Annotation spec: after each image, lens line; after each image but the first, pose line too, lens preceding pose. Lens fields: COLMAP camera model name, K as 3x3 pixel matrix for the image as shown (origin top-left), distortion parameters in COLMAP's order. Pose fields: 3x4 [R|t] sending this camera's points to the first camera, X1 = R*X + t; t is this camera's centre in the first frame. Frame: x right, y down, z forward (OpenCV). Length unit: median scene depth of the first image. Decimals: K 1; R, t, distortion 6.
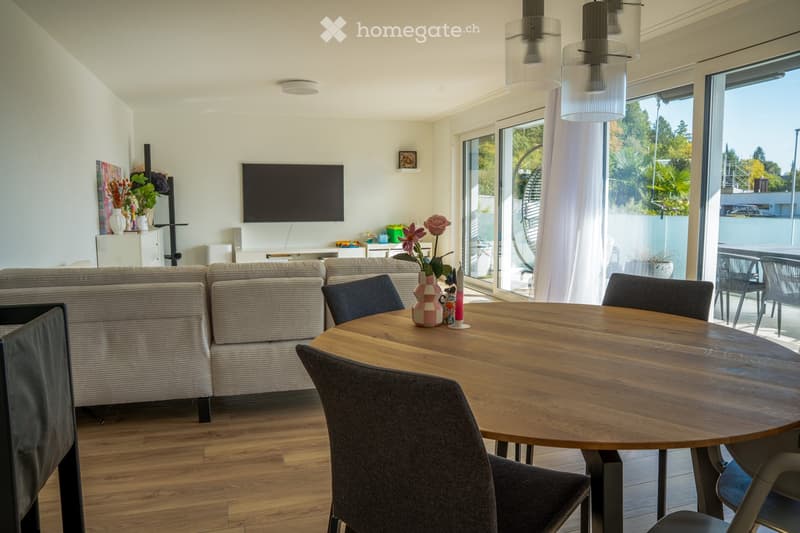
lens RADIAL K [[578.9, 0, 399.7], [0, 578.9, 266.4], [0, 0, 1]] dist [-0.001018, 0.004065]
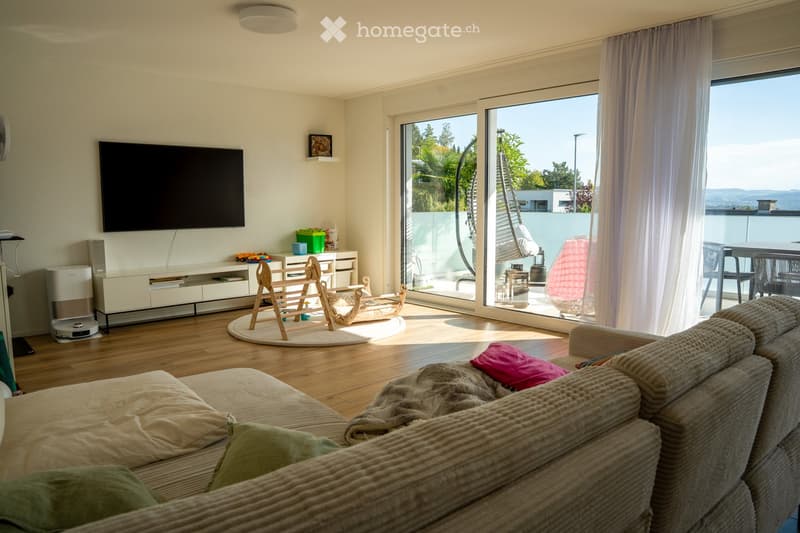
lens RADIAL K [[578.9, 0, 399.6], [0, 578.9, 266.0], [0, 0, 1]] dist [-0.001018, 0.004065]
pose [[0.910335, -0.050281, 0.410806, -0.222719], [0.048693, 0.998711, 0.014334, -0.028918], [-0.410997, 0.006954, 0.911610, 0.250716]]
